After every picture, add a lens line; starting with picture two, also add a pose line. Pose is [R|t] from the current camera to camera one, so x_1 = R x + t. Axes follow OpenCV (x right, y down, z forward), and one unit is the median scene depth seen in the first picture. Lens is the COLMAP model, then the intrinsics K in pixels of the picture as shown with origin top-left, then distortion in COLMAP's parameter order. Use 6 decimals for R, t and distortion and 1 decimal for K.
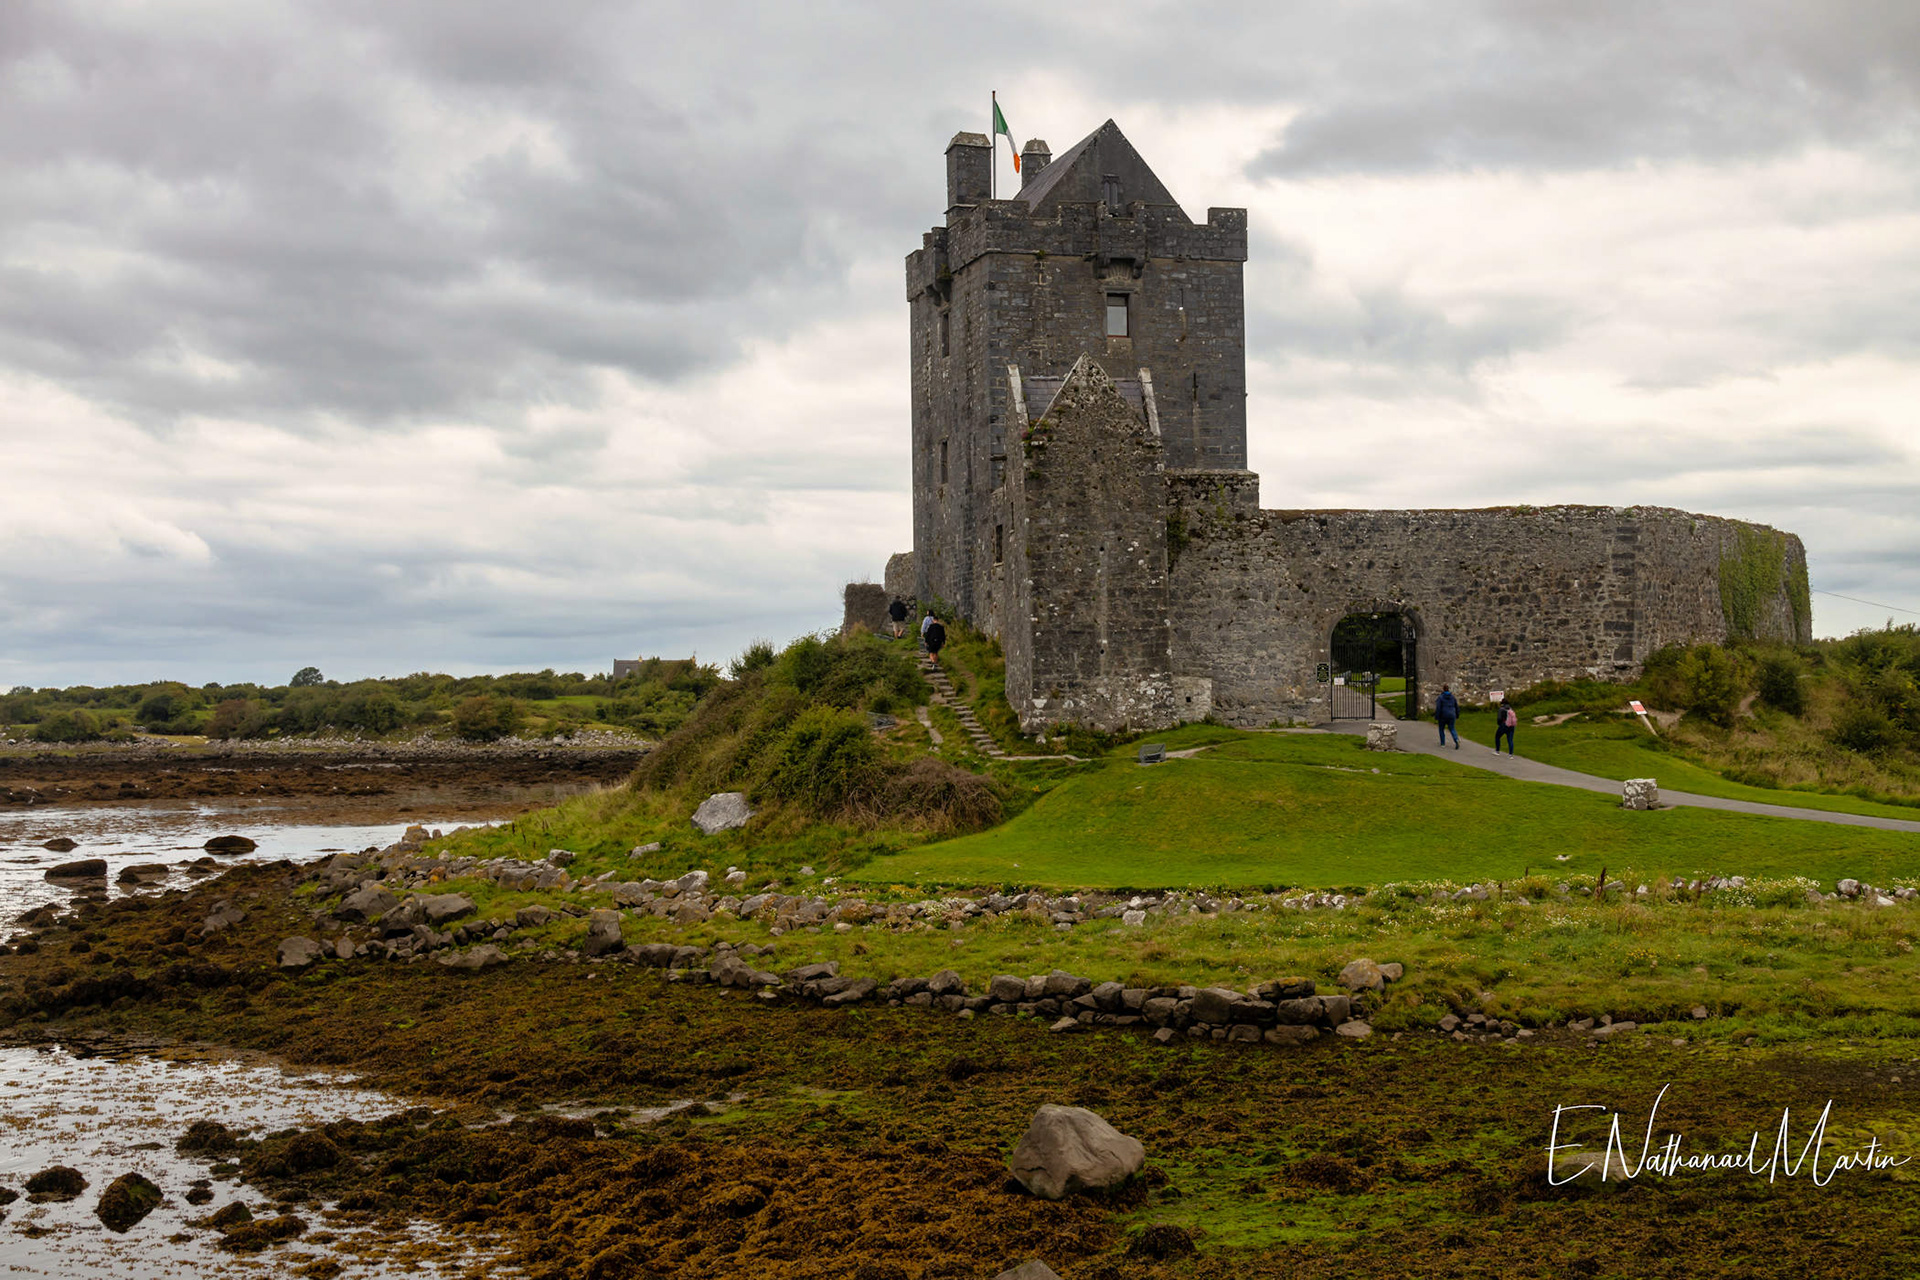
lens RADIAL K [[2582.0, 0, 959.1], [0, 2582.0, 639.1], [0, 0, 1]] dist [-0.003329, 0.000000]
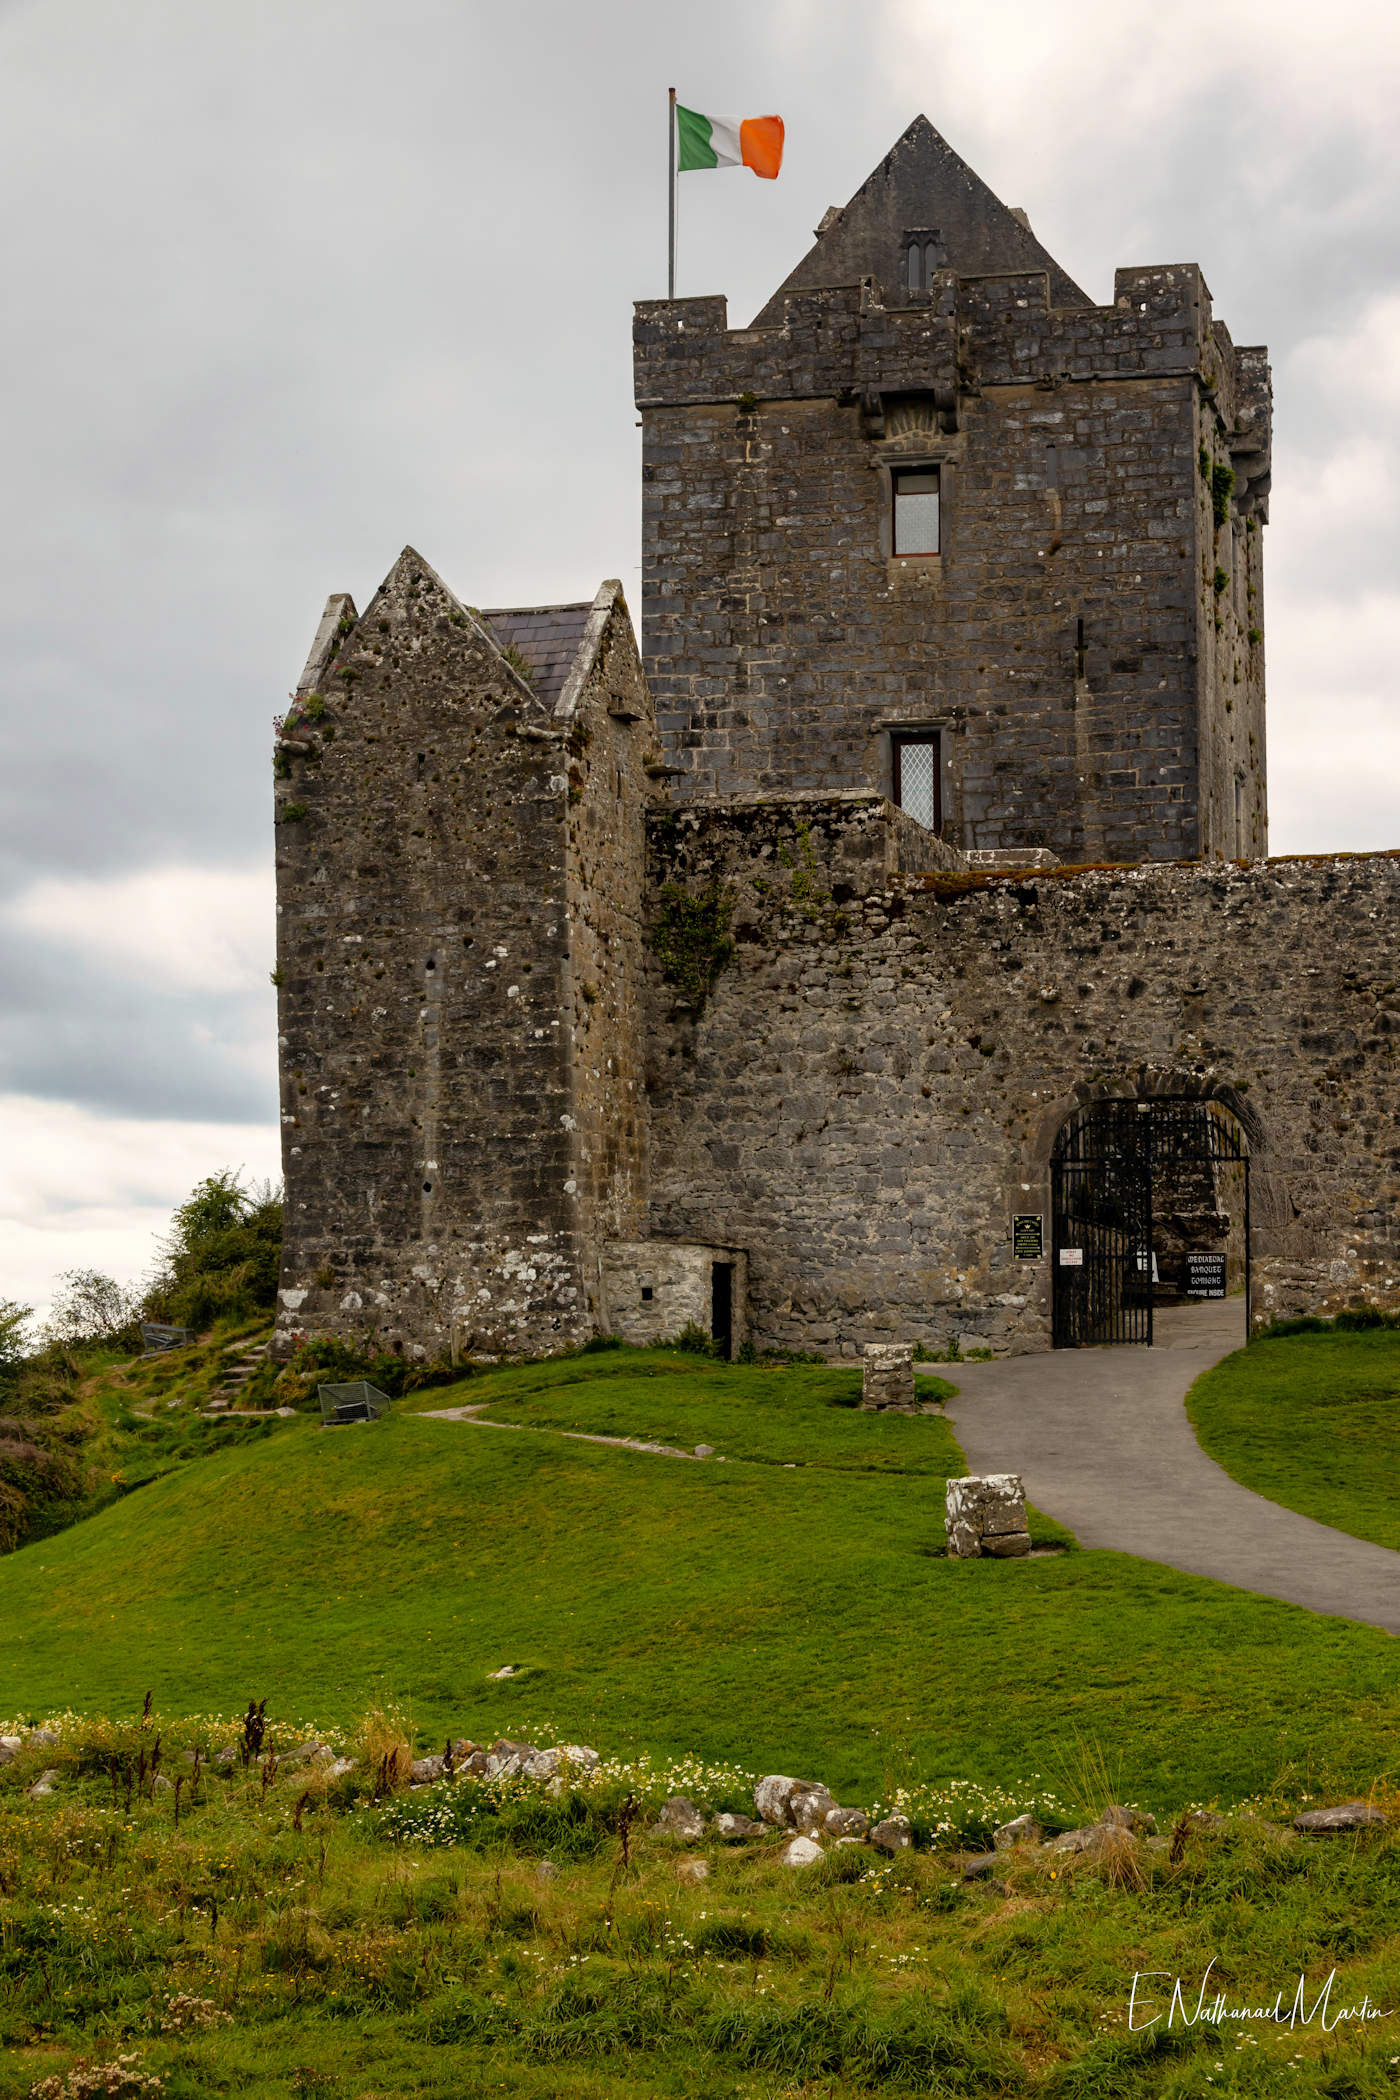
lens RADIAL K [[3814.2, 0, 701.2], [0, 3814.2, 1052.1], [0, 0, 1]] dist [0.033605, 0.000000]
pose [[0.884178, -0.030312, -0.466165, 0.396231], [0.000100, 0.997905, -0.064700, 0.023647], [0.467149, 0.057159, 0.882329, 0.400622]]
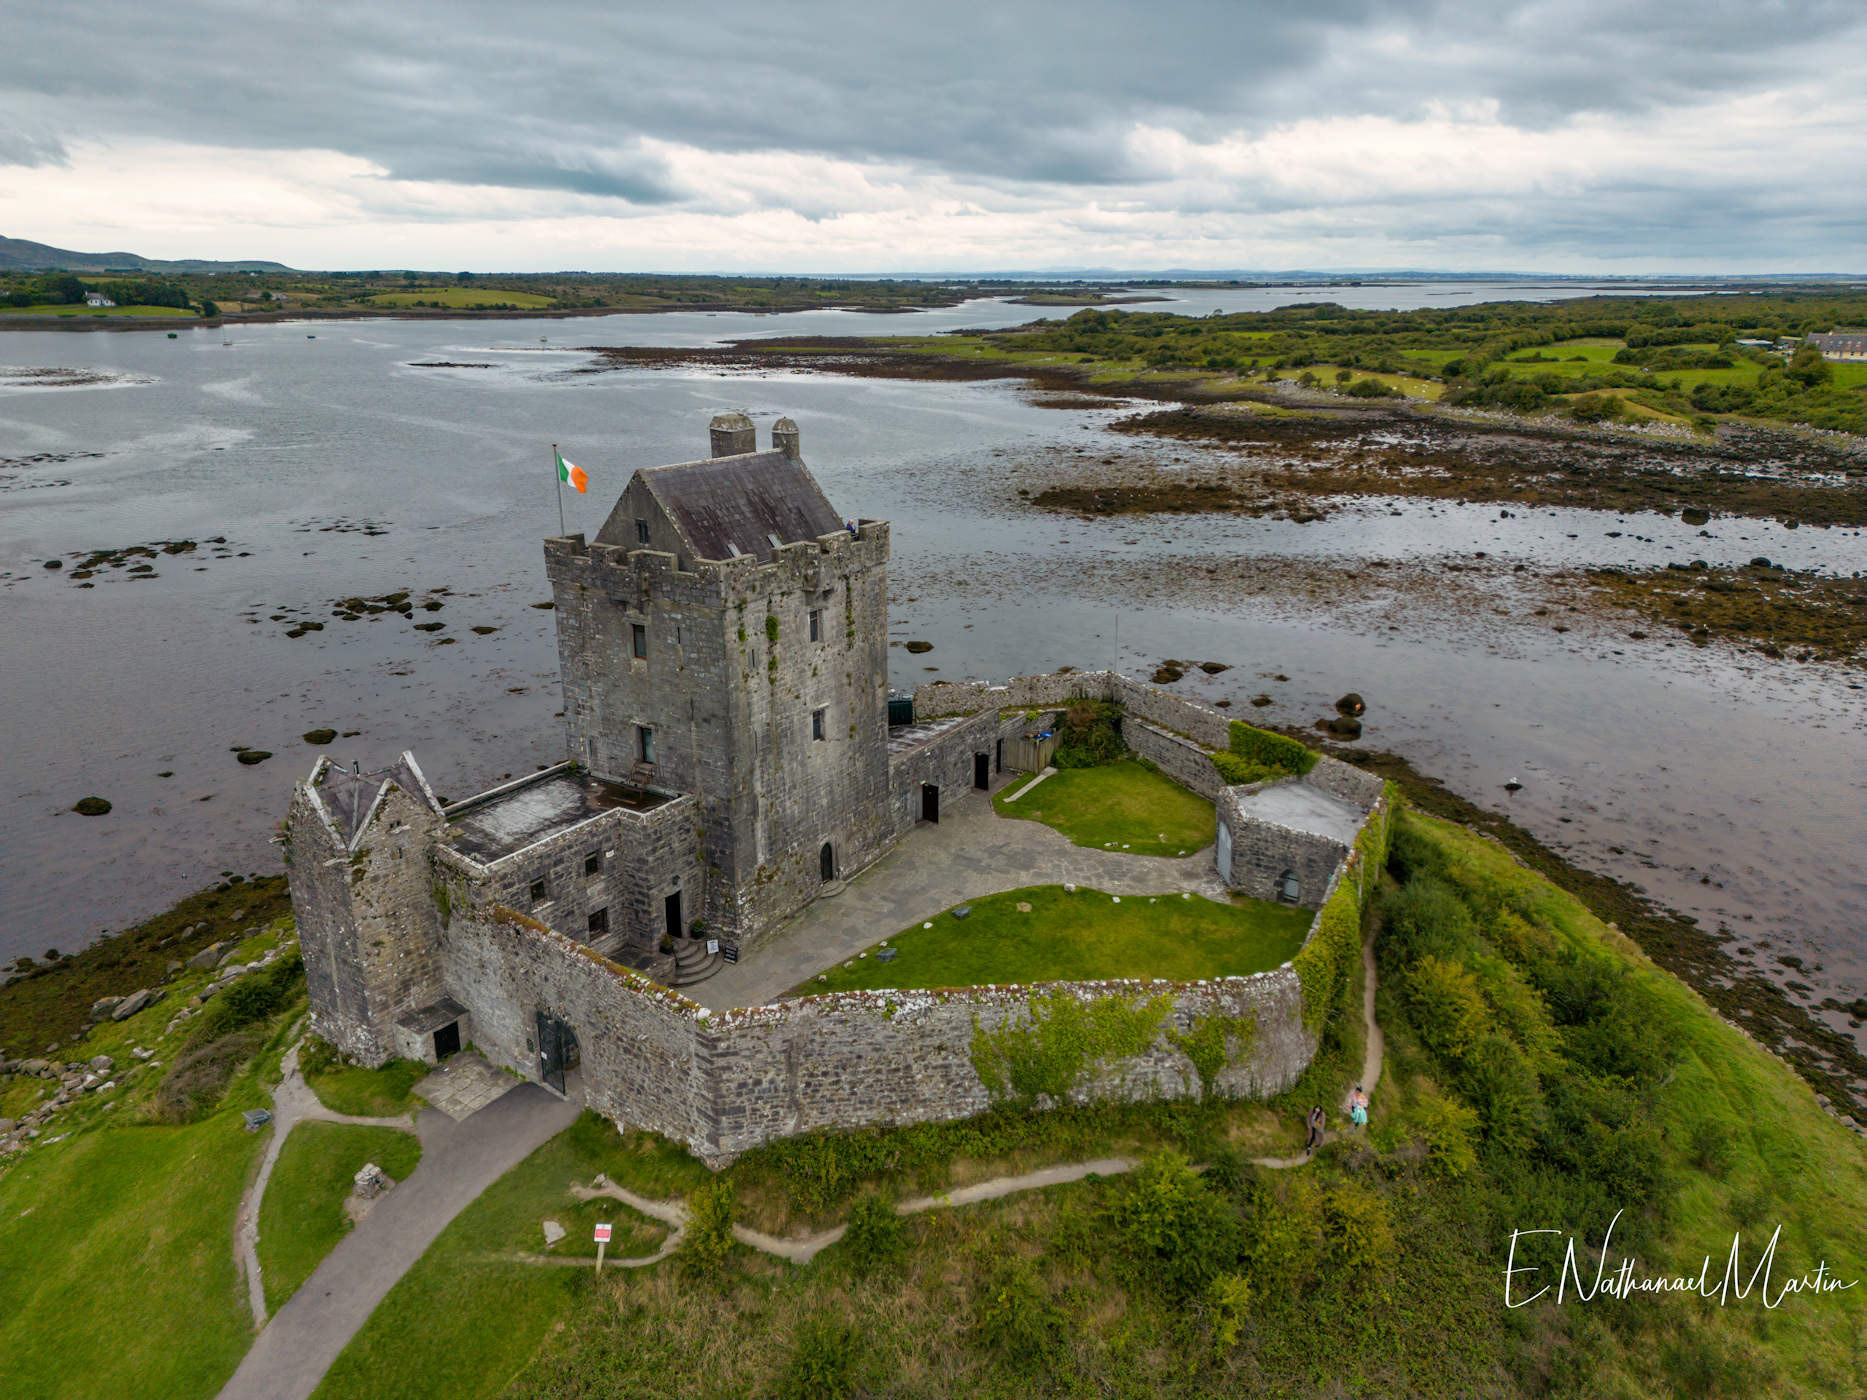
lens RADIAL K [[1276.7, 0, 936.3], [0, 1276.7, 711.3], [0, 0, 1]] dist [0.070646, 0.000285]
pose [[0.686940, 0.245101, -0.684133, 0.634797], [0.003841, 0.940169, 0.340686, -0.330821], [0.726704, -0.236659, 0.644899, 0.792659]]
